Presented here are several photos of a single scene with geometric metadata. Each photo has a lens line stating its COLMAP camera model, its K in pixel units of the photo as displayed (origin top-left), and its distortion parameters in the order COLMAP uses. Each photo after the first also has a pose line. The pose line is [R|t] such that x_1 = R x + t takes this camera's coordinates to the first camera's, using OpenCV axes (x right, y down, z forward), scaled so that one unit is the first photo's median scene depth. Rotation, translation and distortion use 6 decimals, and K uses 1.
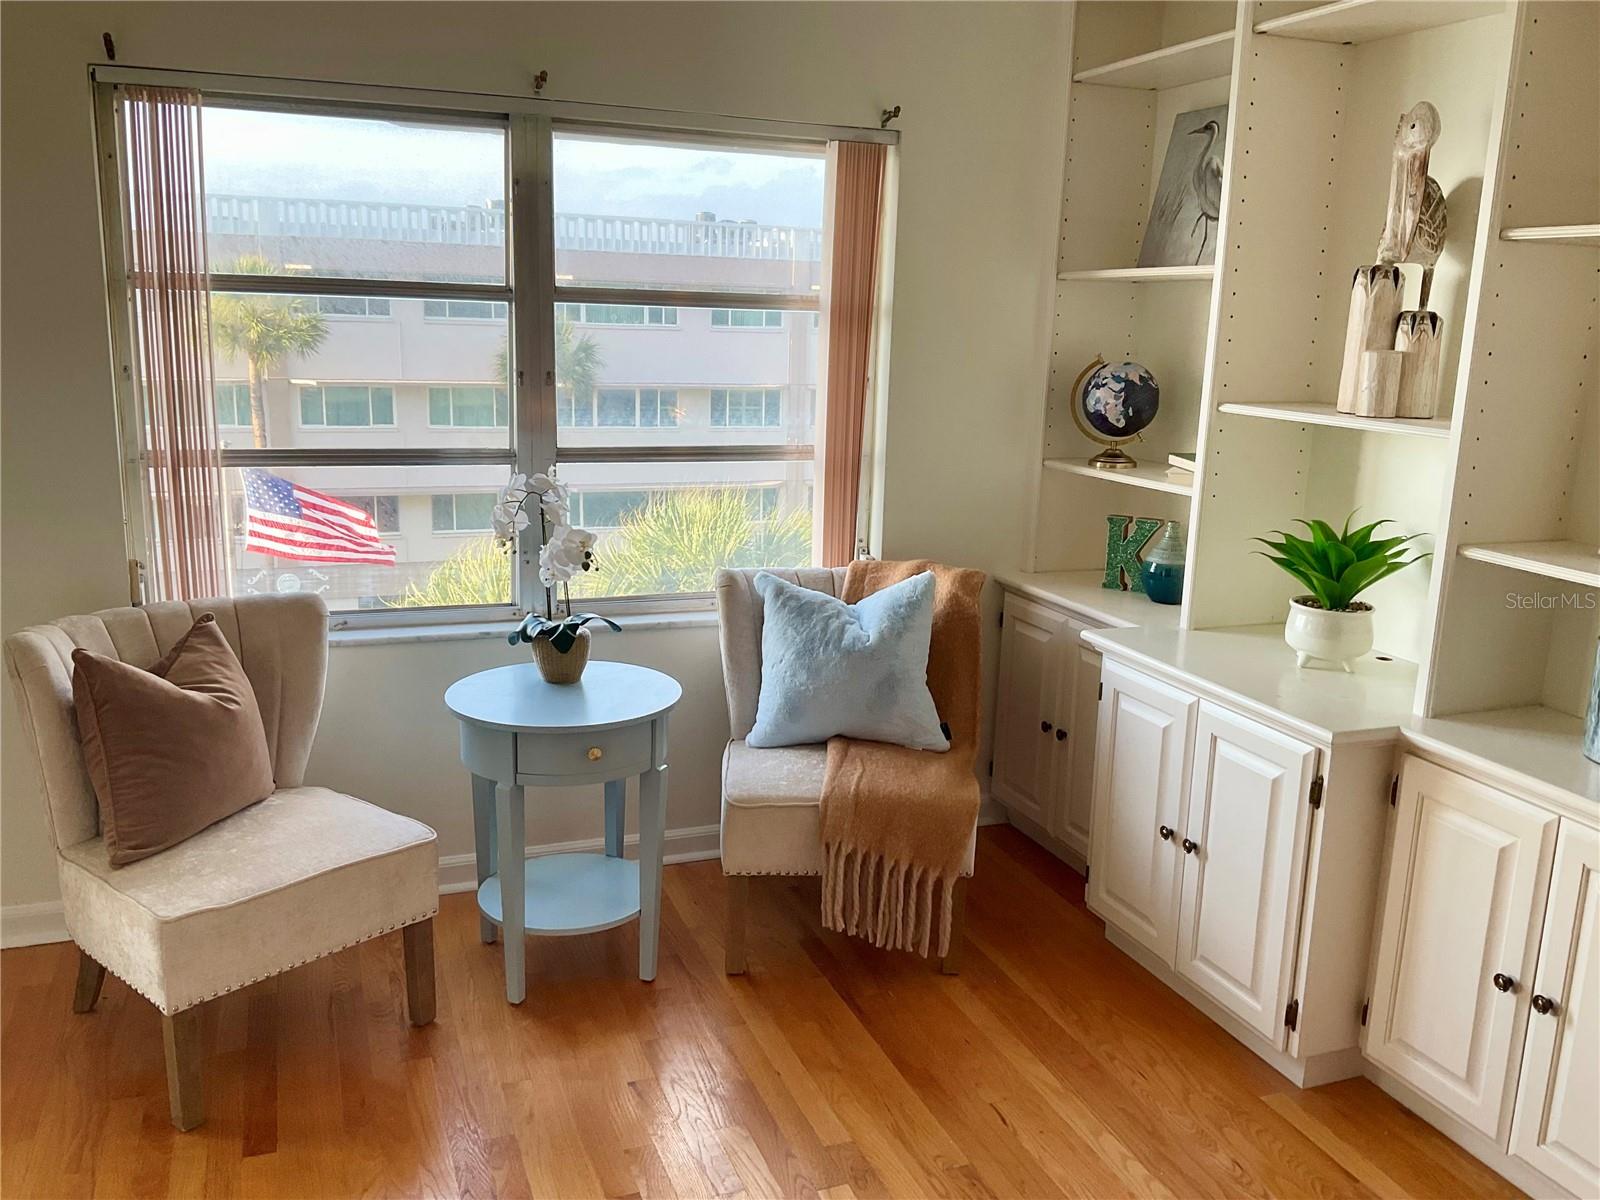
lens RADIAL K [[1354.2, 0, 788.1], [0, 1354.2, 592.5], [0, 0, 1]] dist [0.080807, -0.155458]
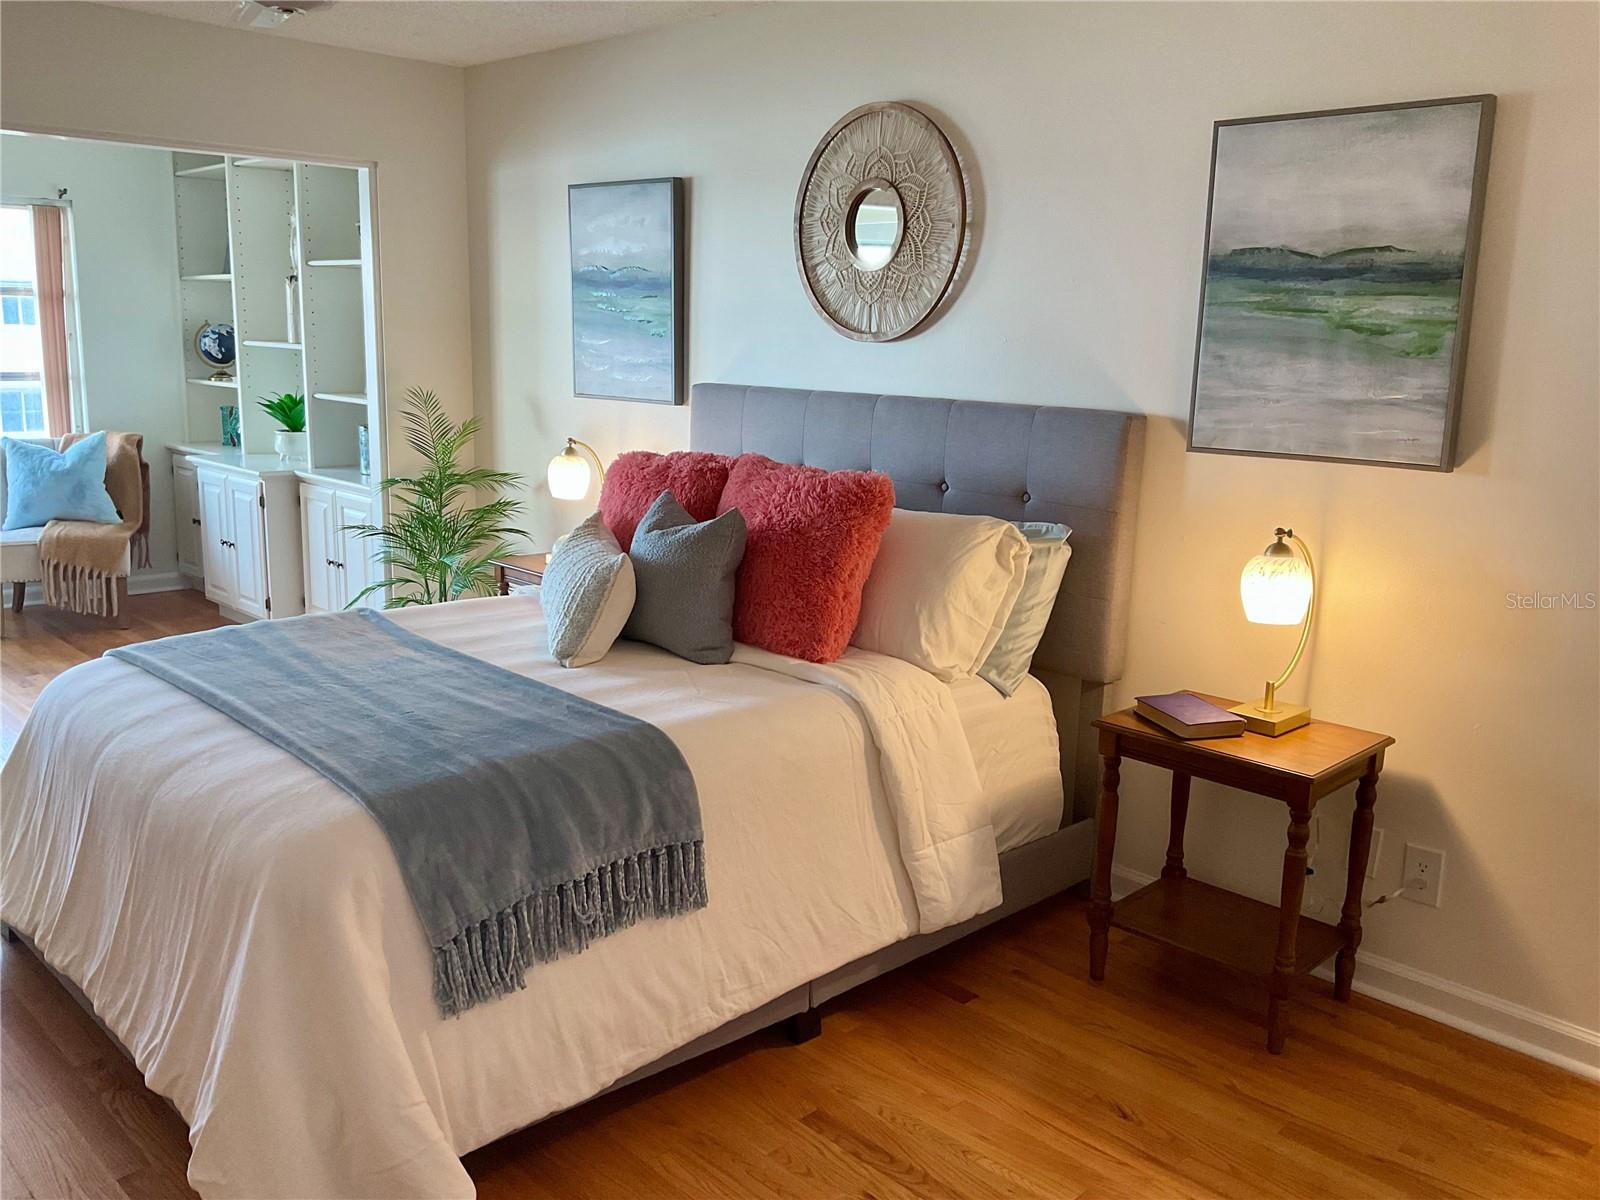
lens RADIAL K [[1354.2, 0, 809.0], [0, 1354.2, 594.3], [0, 0, 1]] dist [0.080807, -0.155458]
pose [[0.915401, -0.081911, 0.394121, 0.243112], [0.081504, 0.996514, 0.017803, 0.266689], [-0.394206, 0.015826, 0.918886, -1.192059]]
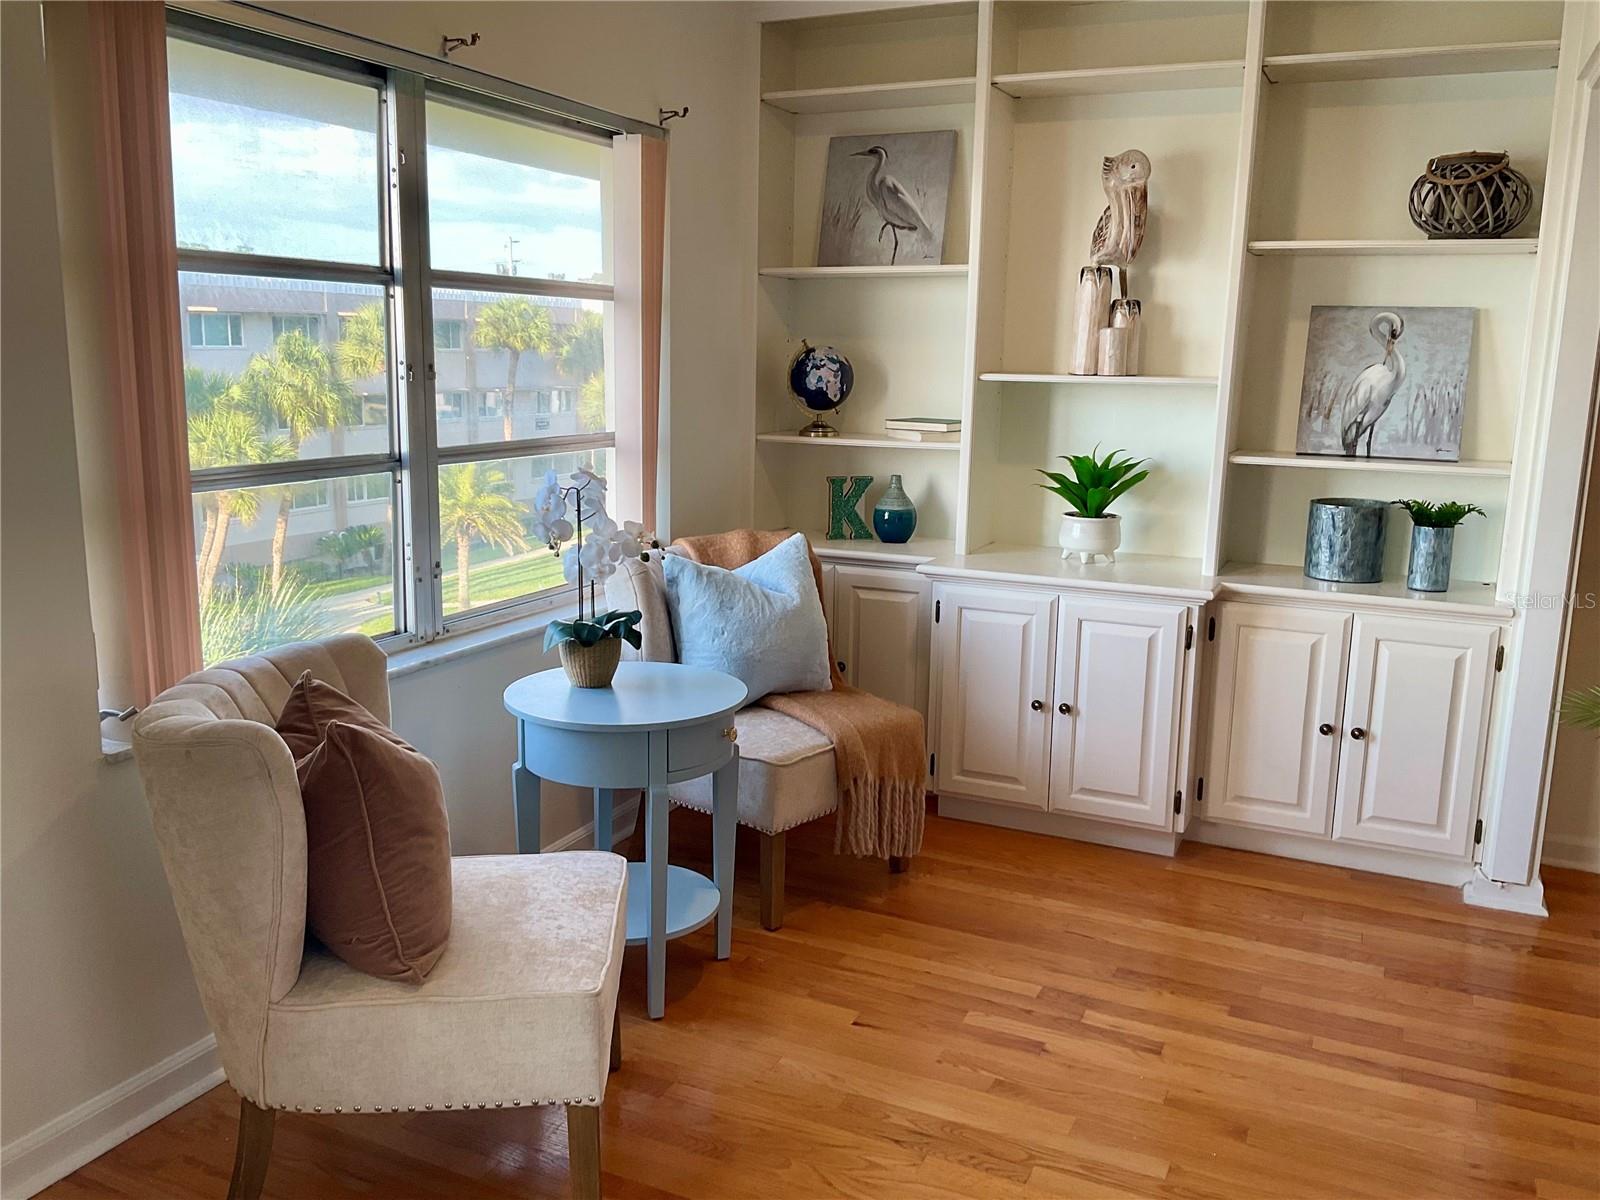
lens RADIAL K [[1354.2, 0, 803.6], [0, 1354.2, 601.7], [0, 0, 1]] dist [0.080807, -0.155458]
pose [[0.714847, -0.145757, 0.683921, -0.676168], [0.146737, 0.987527, 0.057088, -0.023607], [-0.683711, 0.059547, 0.727319, 0.194466]]
